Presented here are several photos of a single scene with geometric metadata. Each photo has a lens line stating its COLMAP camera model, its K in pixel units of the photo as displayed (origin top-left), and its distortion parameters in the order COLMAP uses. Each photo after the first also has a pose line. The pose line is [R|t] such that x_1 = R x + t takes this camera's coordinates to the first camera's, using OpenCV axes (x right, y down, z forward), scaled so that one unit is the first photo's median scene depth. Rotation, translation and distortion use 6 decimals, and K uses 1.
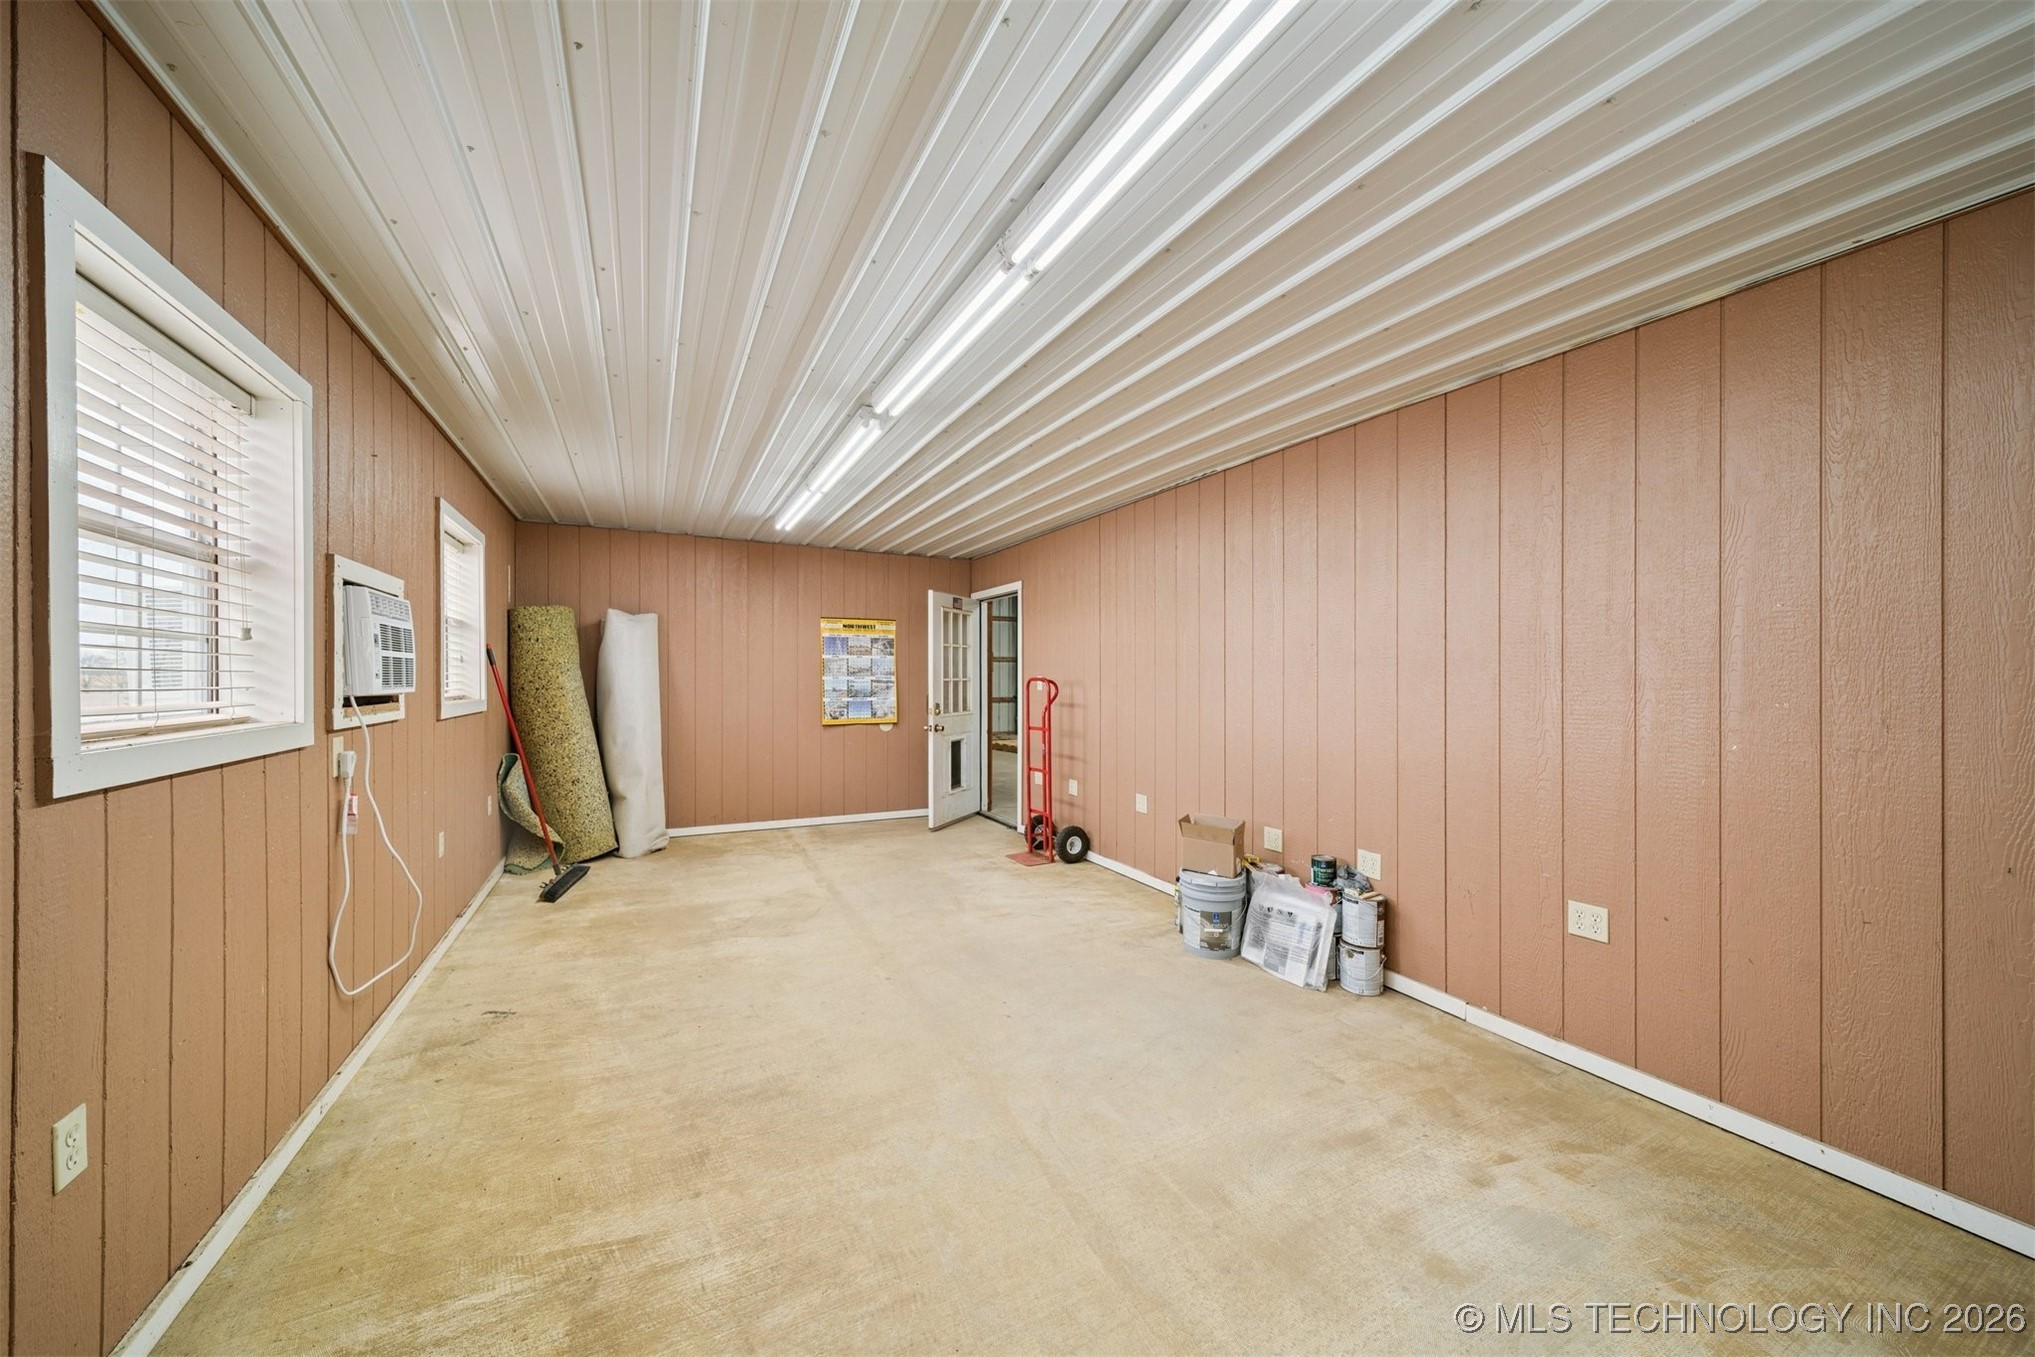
lens RADIAL K [[734.4, 0, 1014.4], [0, 734.4, 676.2], [0, 0, 1]] dist [0.004652, -0.000312]
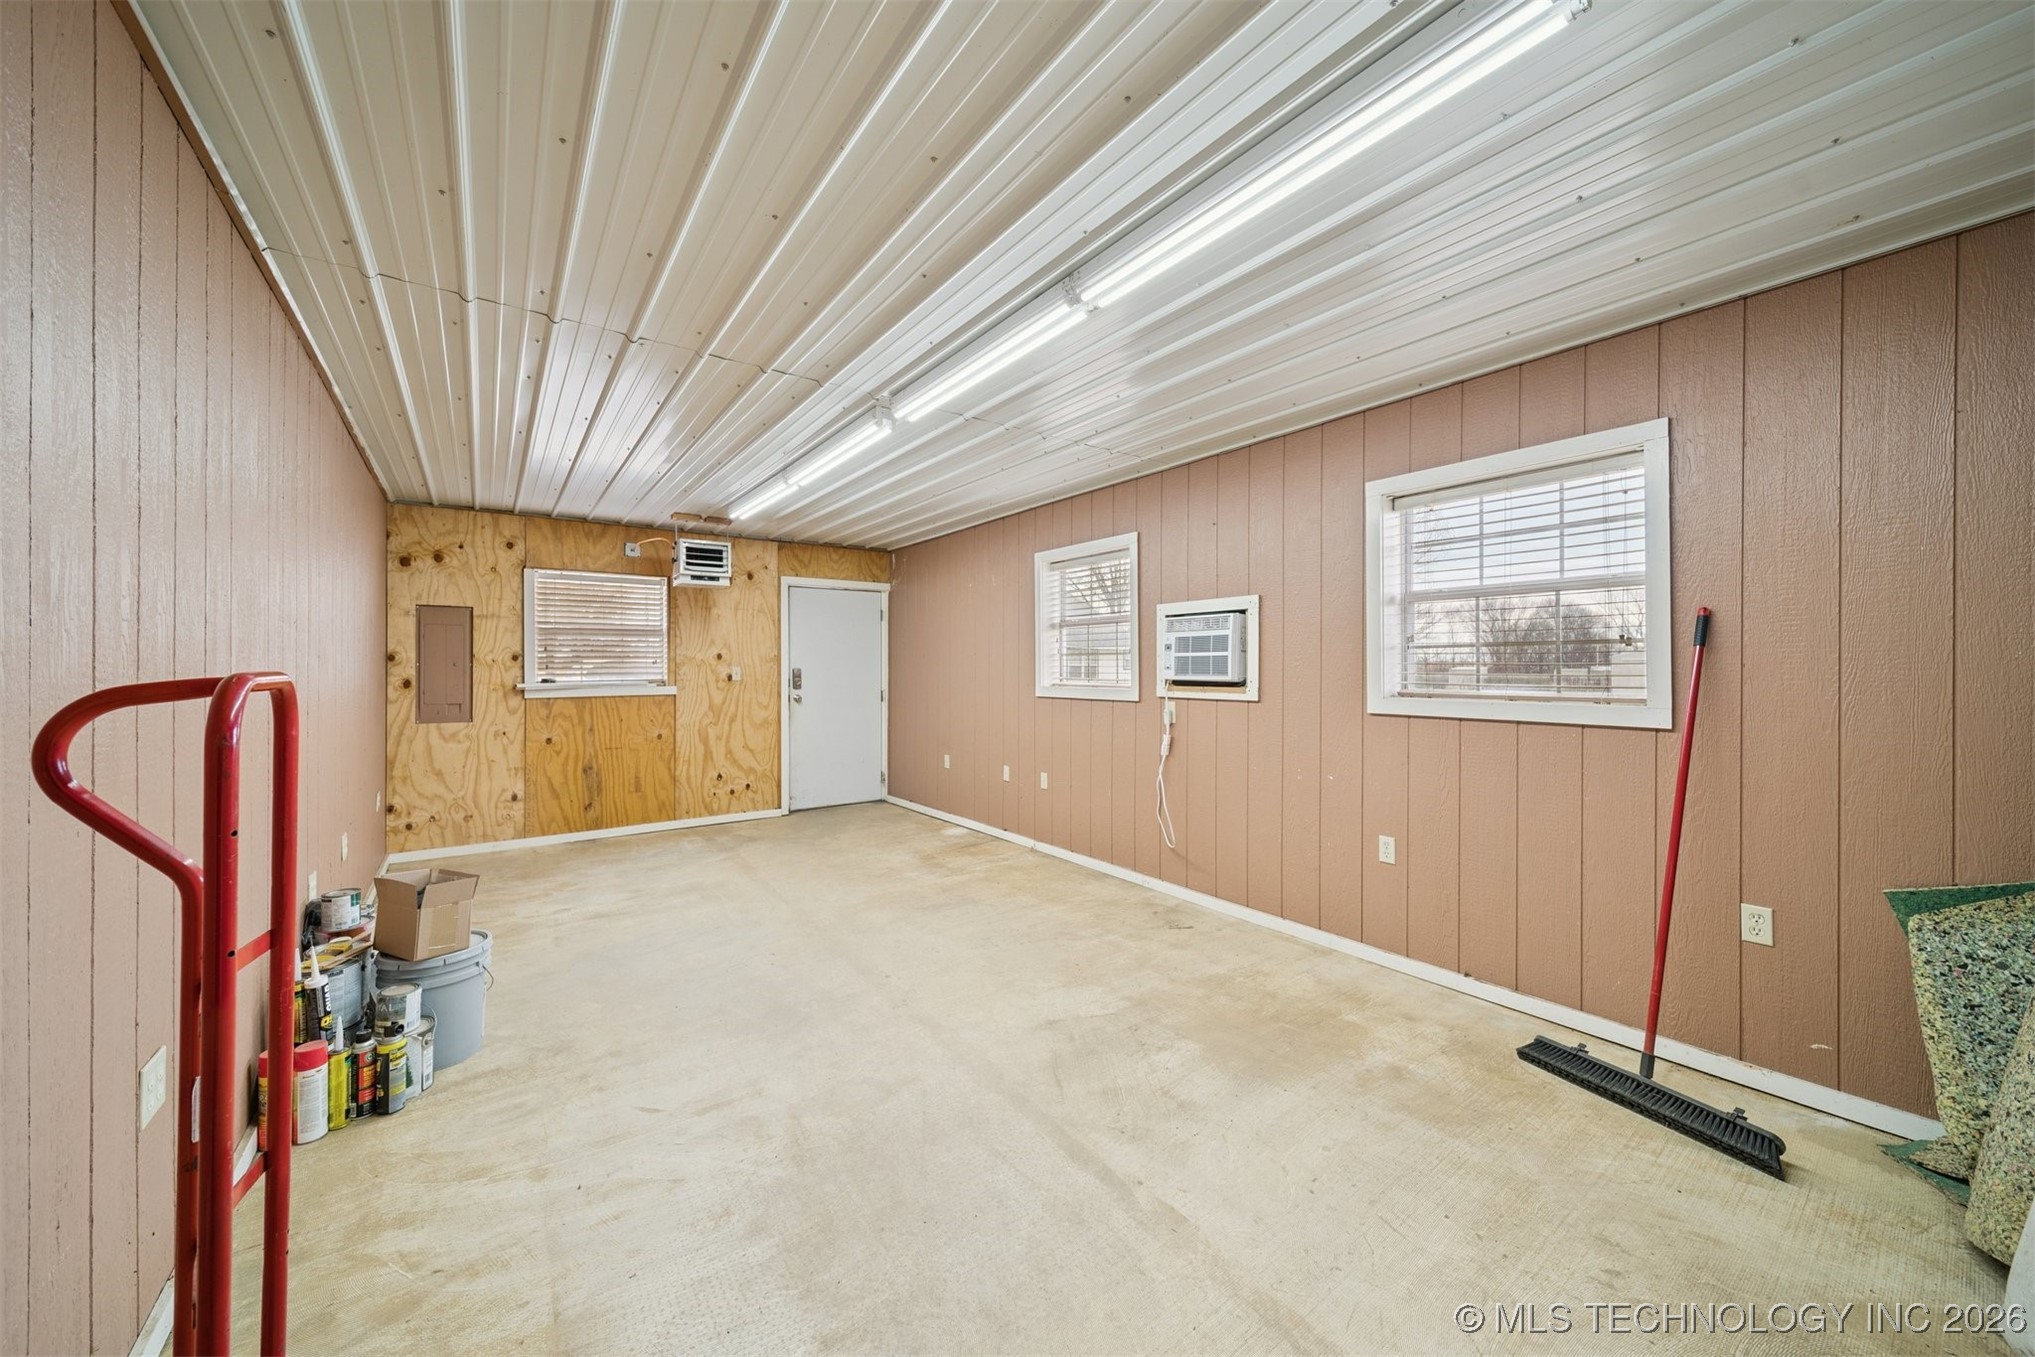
lens RADIAL K [[734.4, 0, 1022.3], [0, 734.4, 671.1], [0, 0, 1]] dist [0.004652, -0.000312]
pose [[-0.987332, -0.000312, -0.158667, -0.219200], [-0.000511, 0.999999, 0.001213, 0.003849], [0.158666, 0.001278, -0.987331, 2.261138]]
